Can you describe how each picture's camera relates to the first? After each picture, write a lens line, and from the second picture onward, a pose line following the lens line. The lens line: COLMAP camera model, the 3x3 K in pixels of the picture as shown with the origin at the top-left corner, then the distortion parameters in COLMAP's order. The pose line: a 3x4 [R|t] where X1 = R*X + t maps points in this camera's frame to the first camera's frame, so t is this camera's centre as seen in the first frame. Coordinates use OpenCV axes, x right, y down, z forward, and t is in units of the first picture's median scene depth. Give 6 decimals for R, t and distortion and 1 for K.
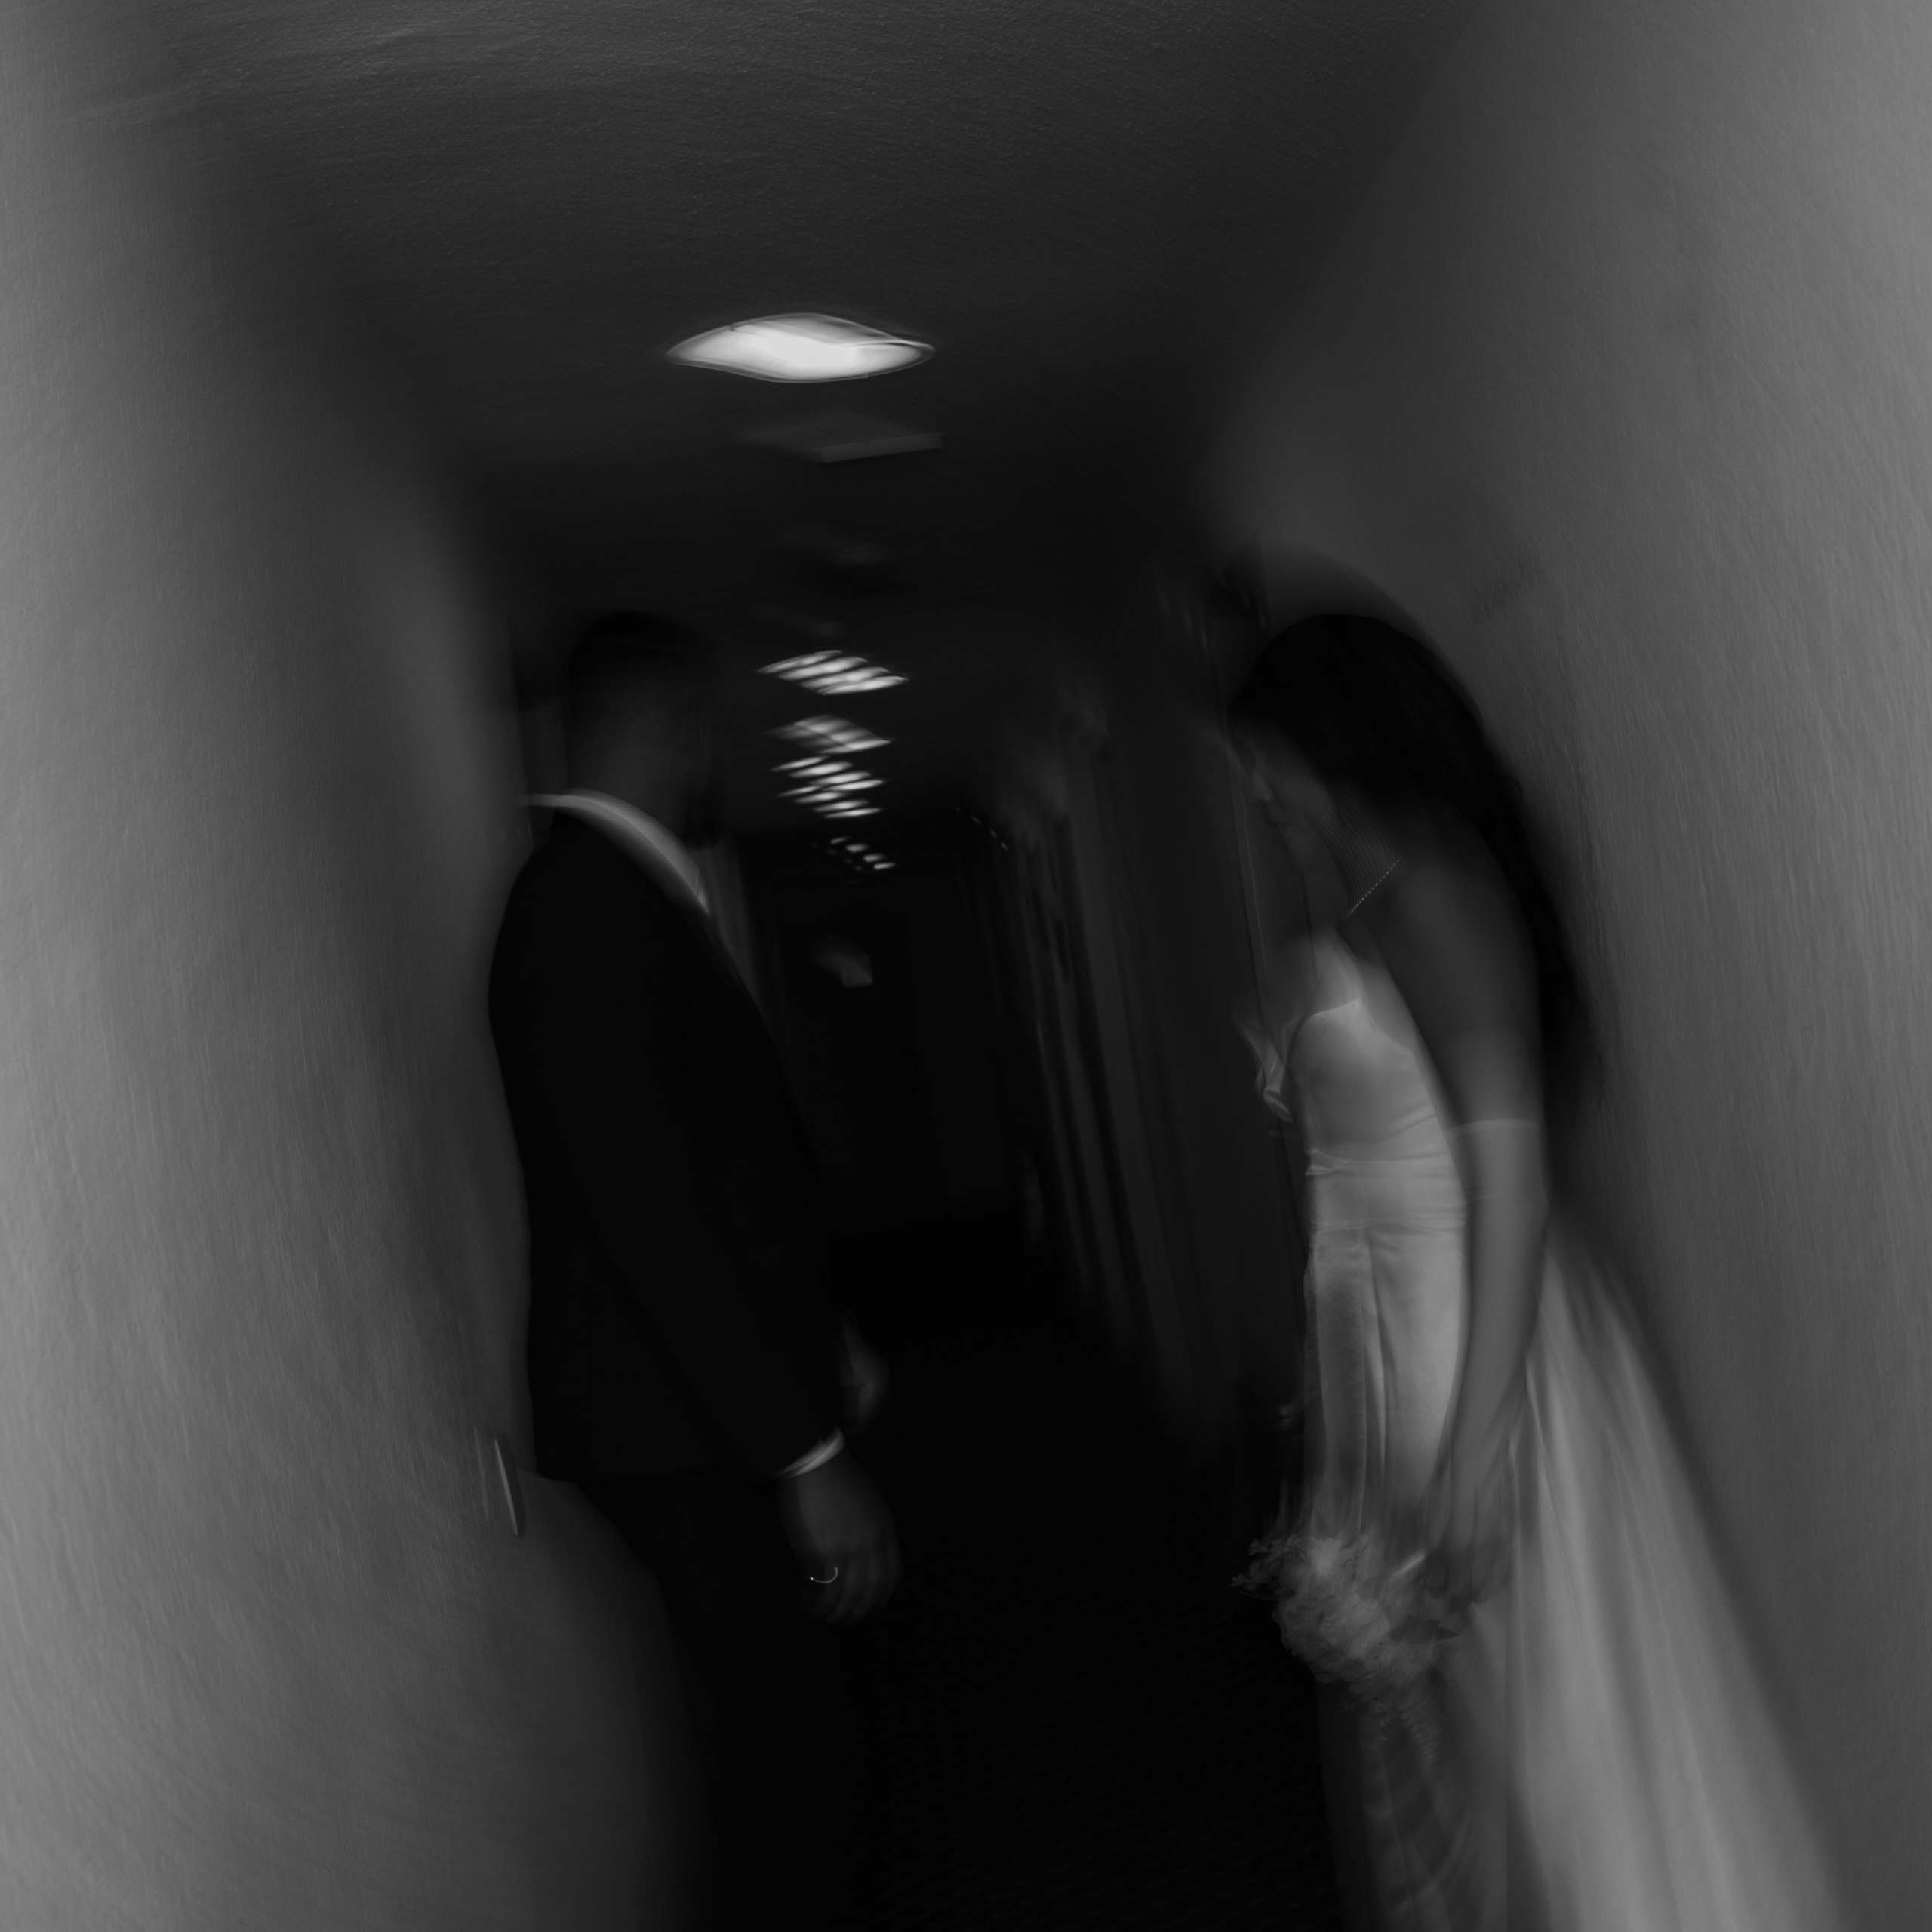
lens RADIAL K [[2871.7, 0, 979.3], [0, 2871.7, 962.5], [0, 0, 1]] dist [0.009956, 0.000000]
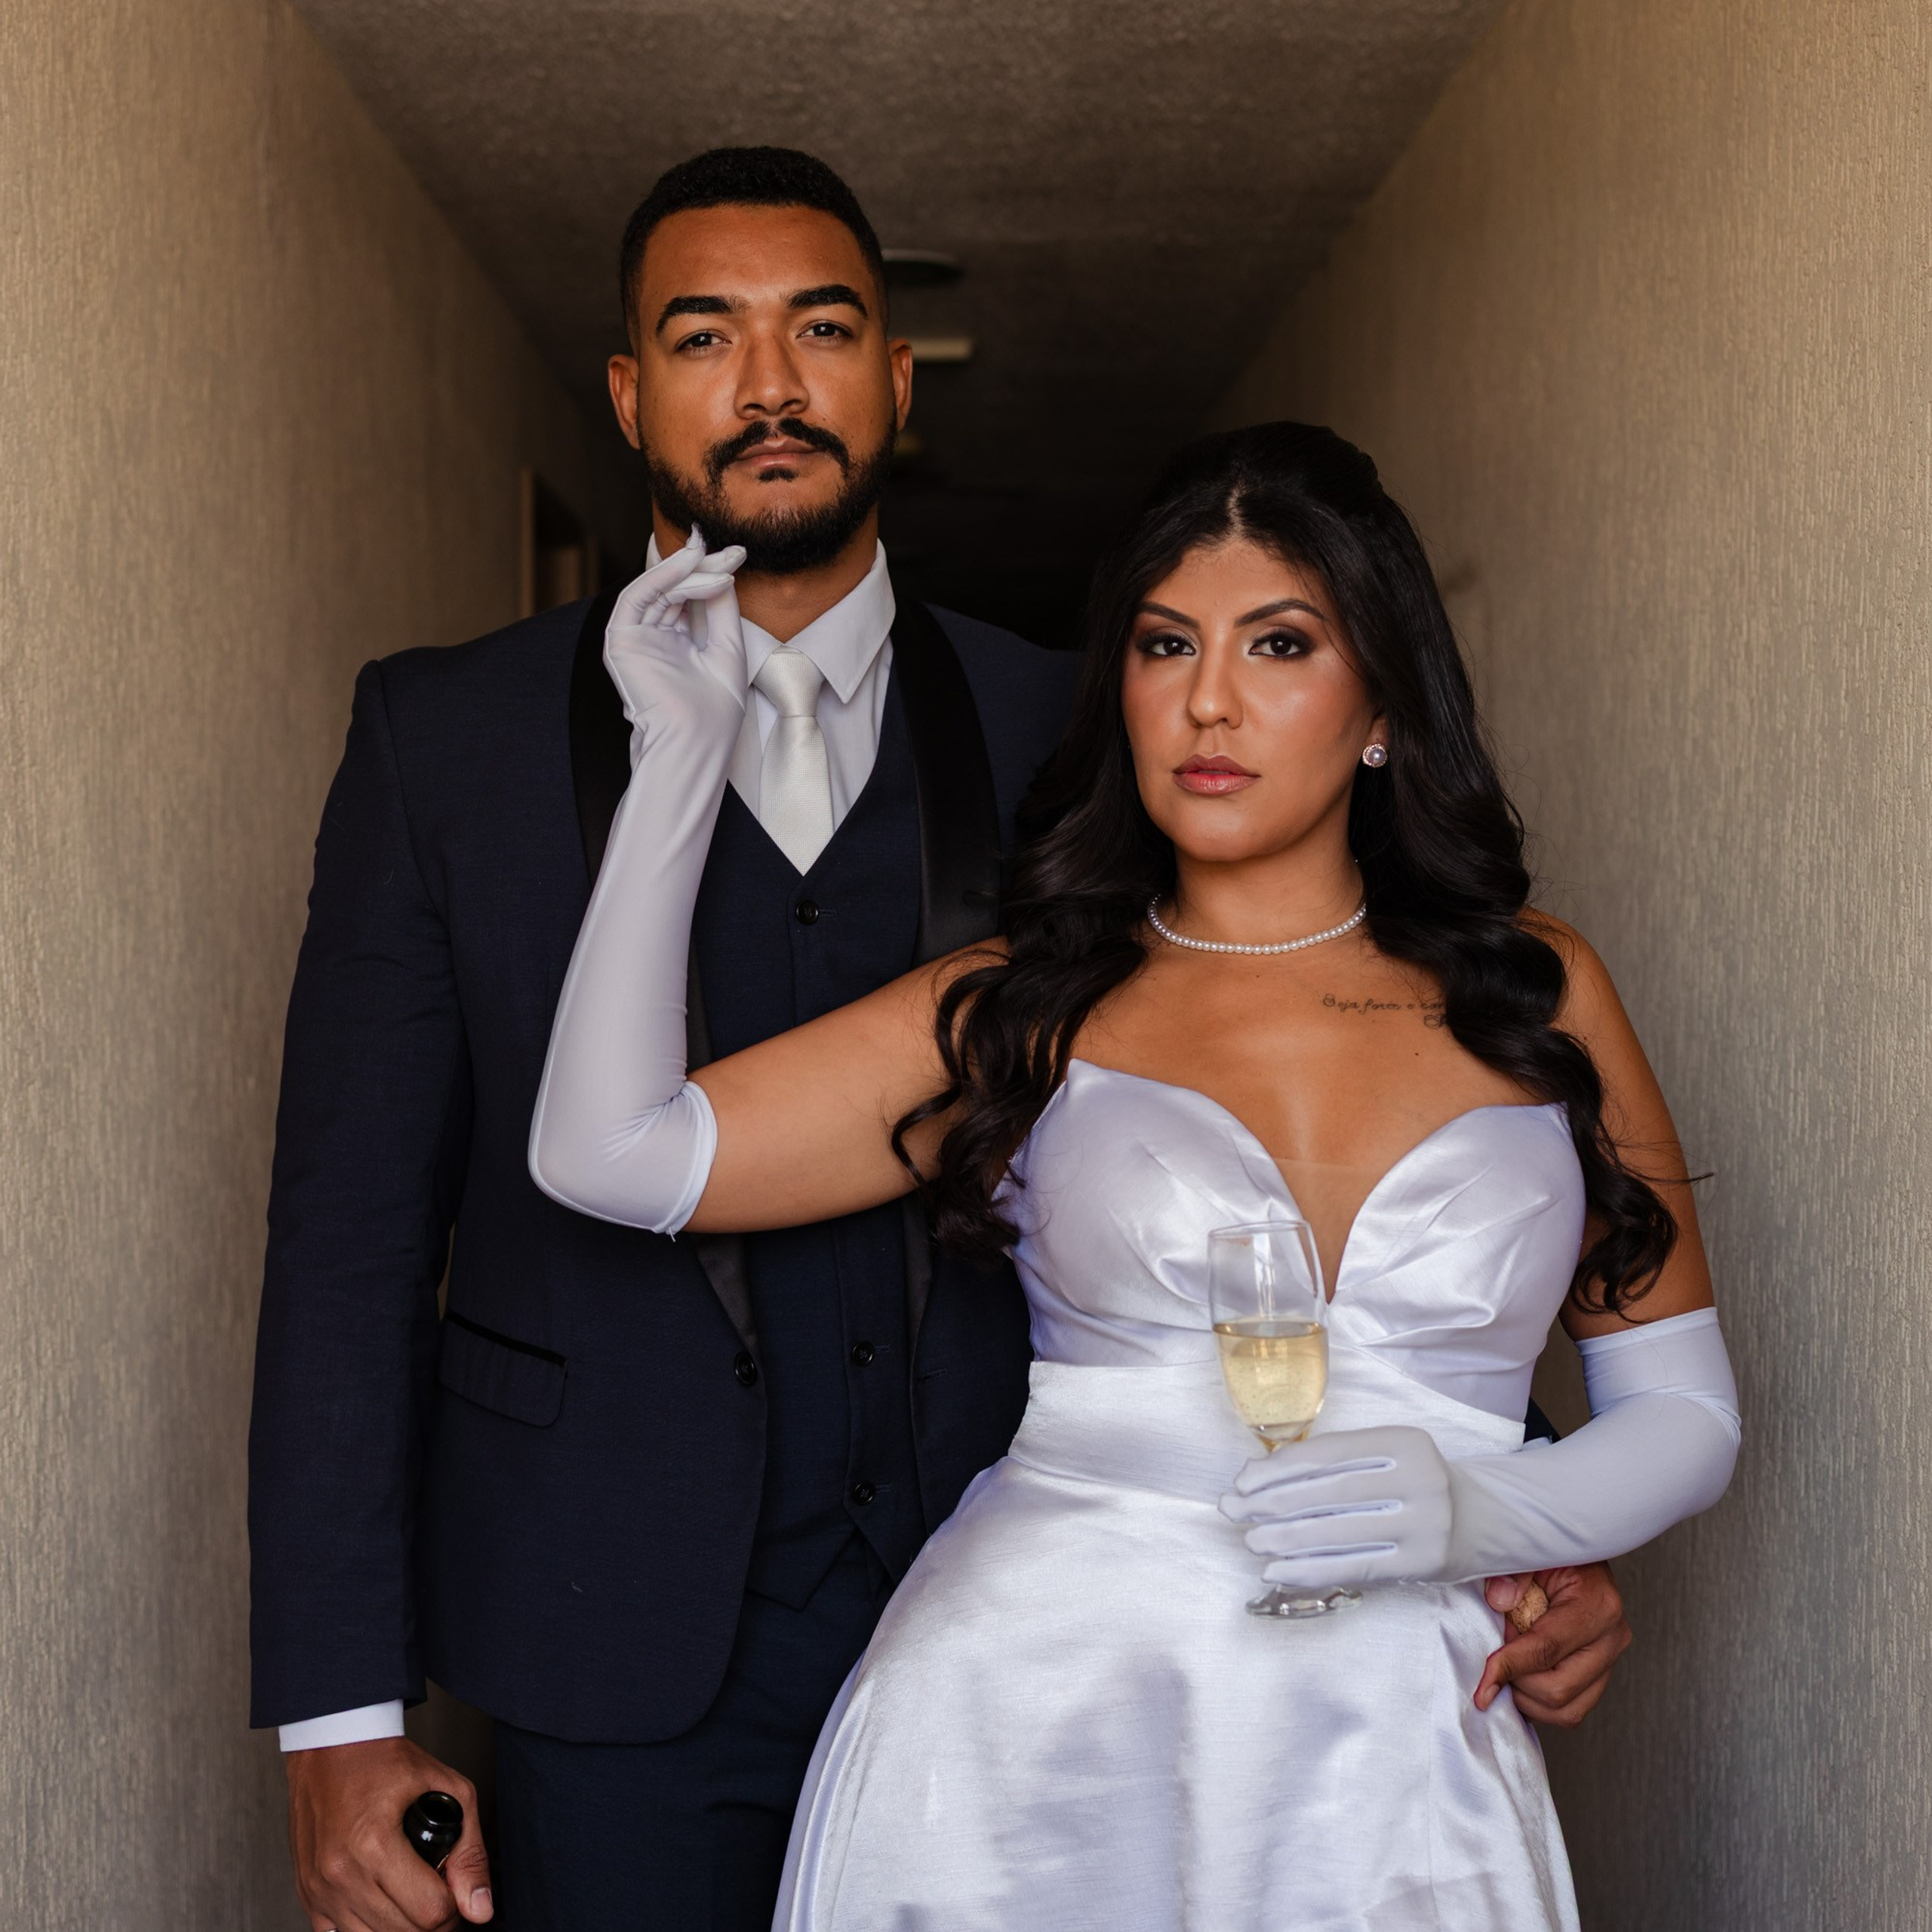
lens RADIAL K [[2871.7, 0, 977.6], [0, 2871.7, 961.6], [0, 0, 1]] dist [0.009956, 0.000000]
pose [[0.992646, 0.121019, -0.003018, 0.041458], [-0.120720, 0.991433, 0.049876, -0.033110], [0.009028, -0.049145, 0.998751, -0.093959]]
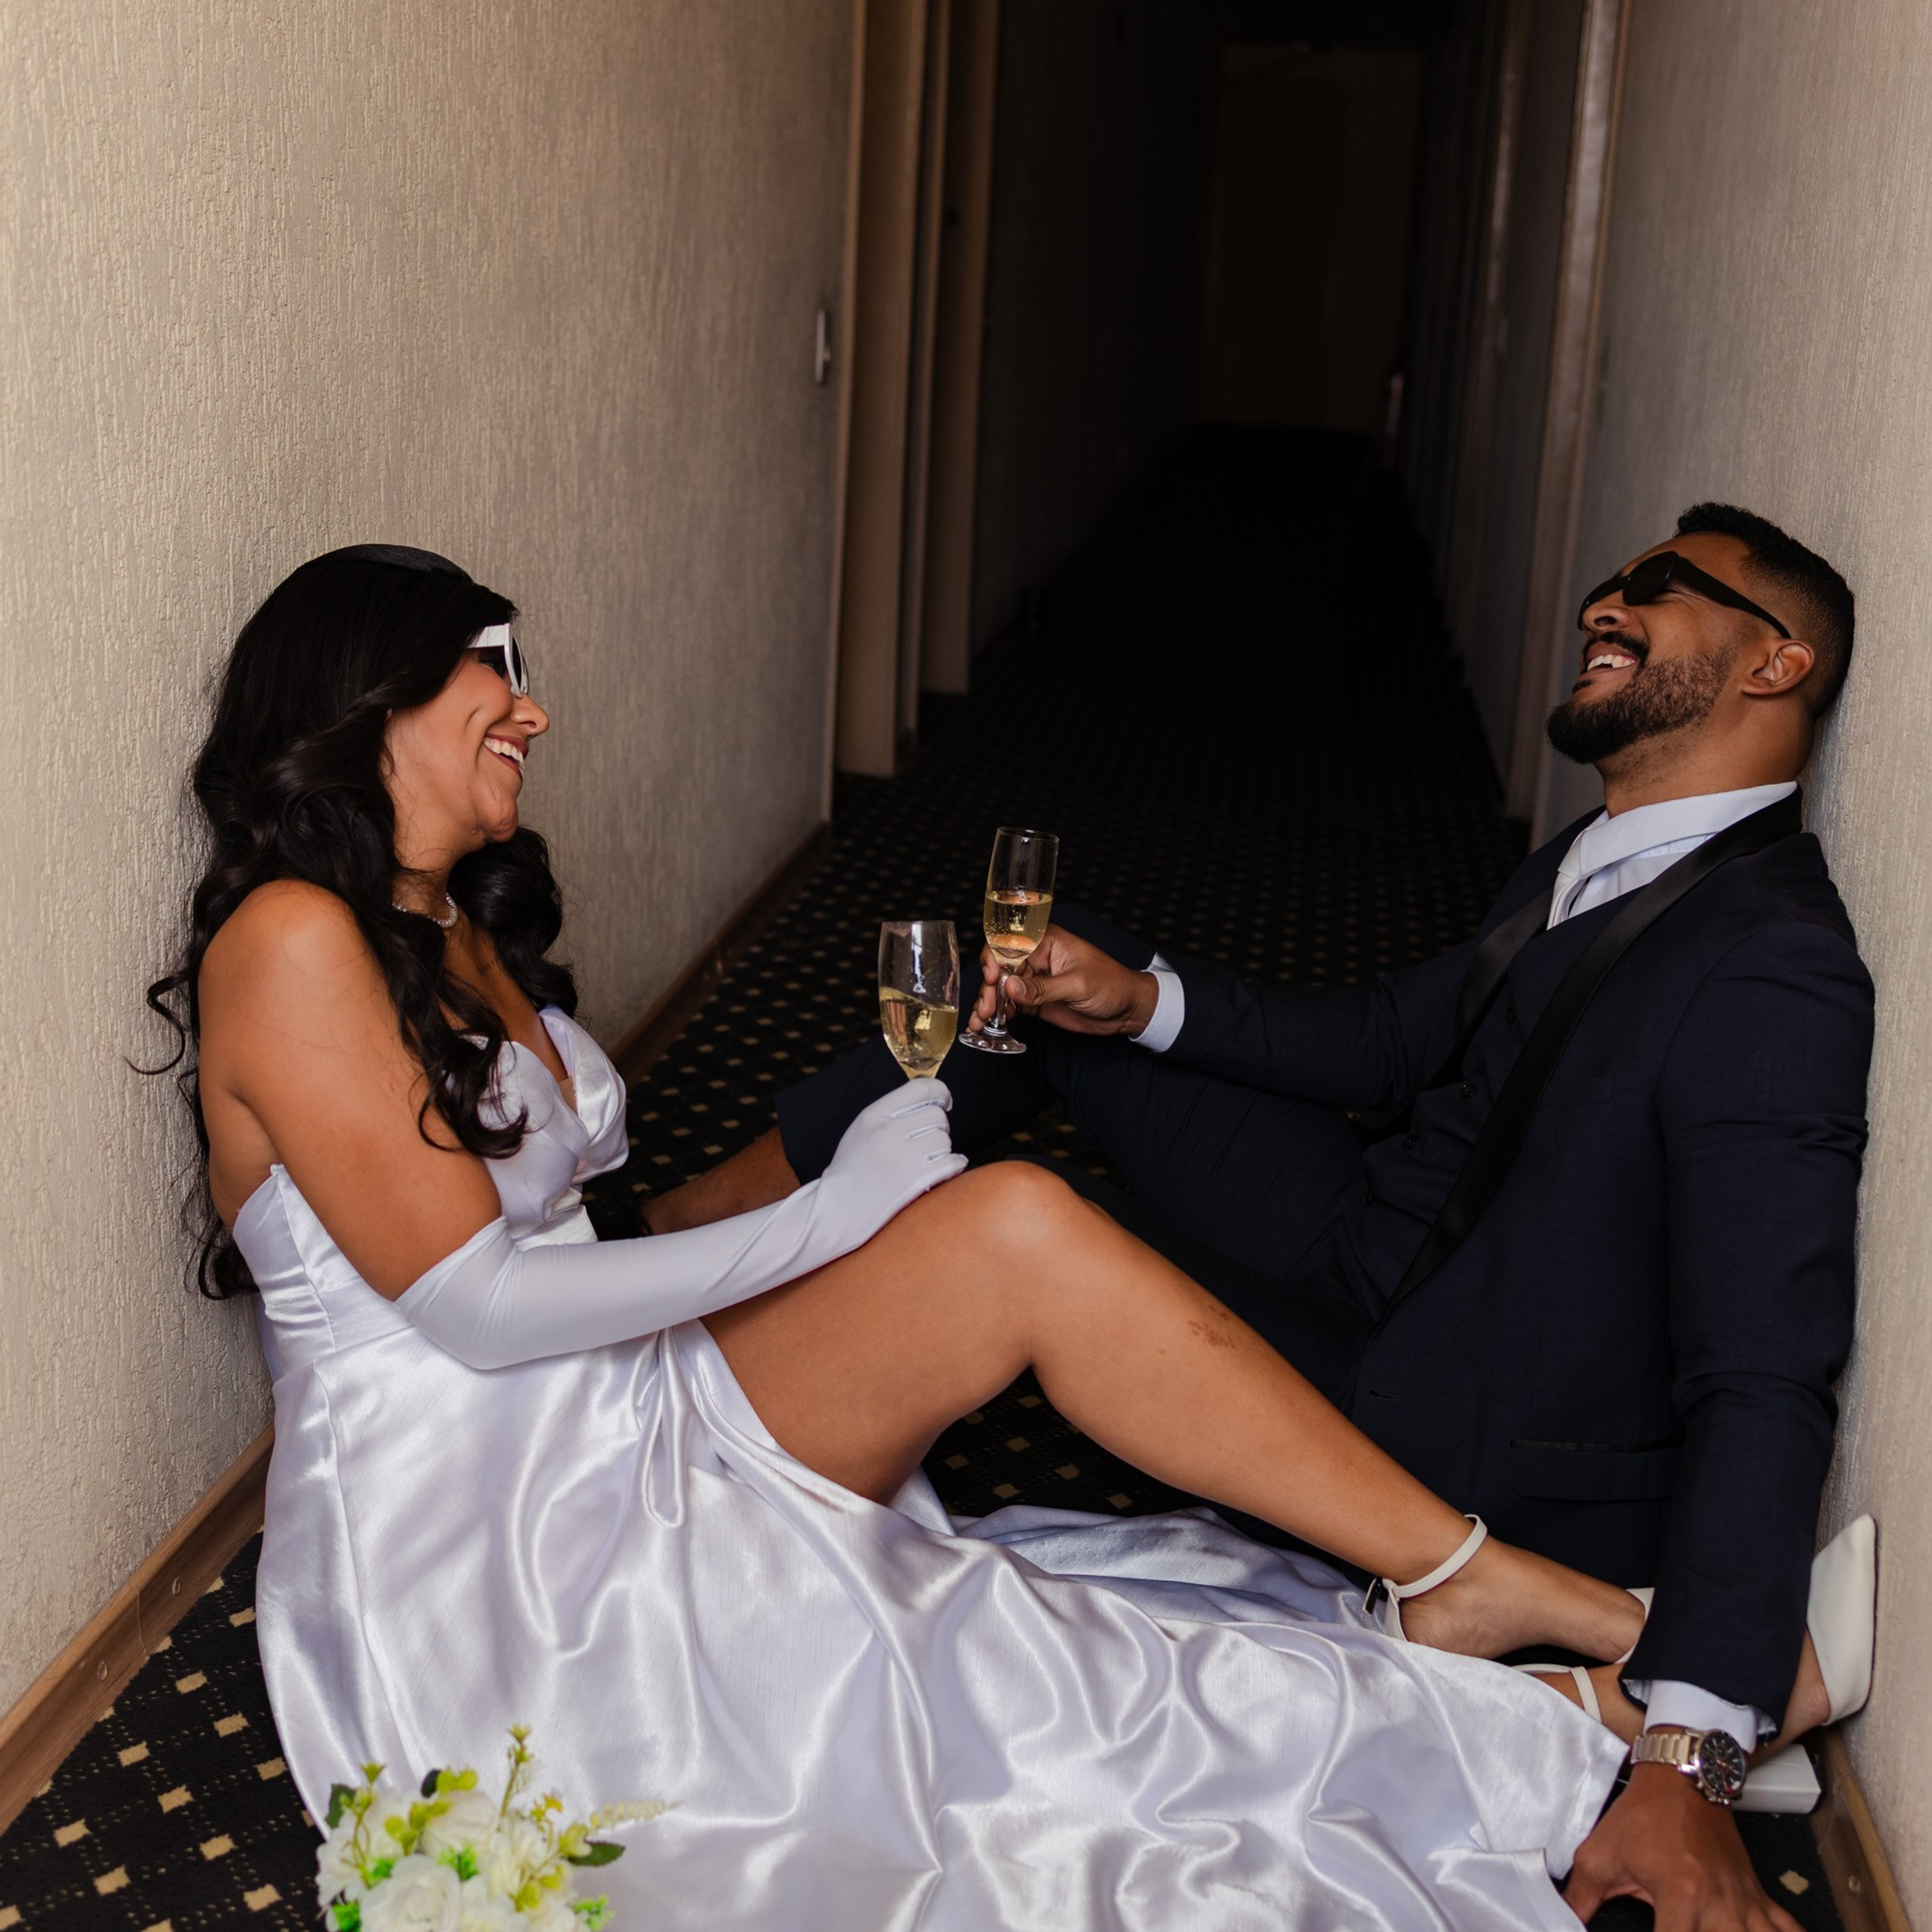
lens RADIAL K [[2871.7, 0, 965.7], [0, 2871.7, 974.9], [0, 0, 1]] dist [0.009956, 0.000000]
pose [[0.971631, 0.208988, -0.110708, 0.155775], [-0.171325, 0.944684, 0.279678, 0.125790], [0.163034, -0.252777, 0.953690, -0.139484]]
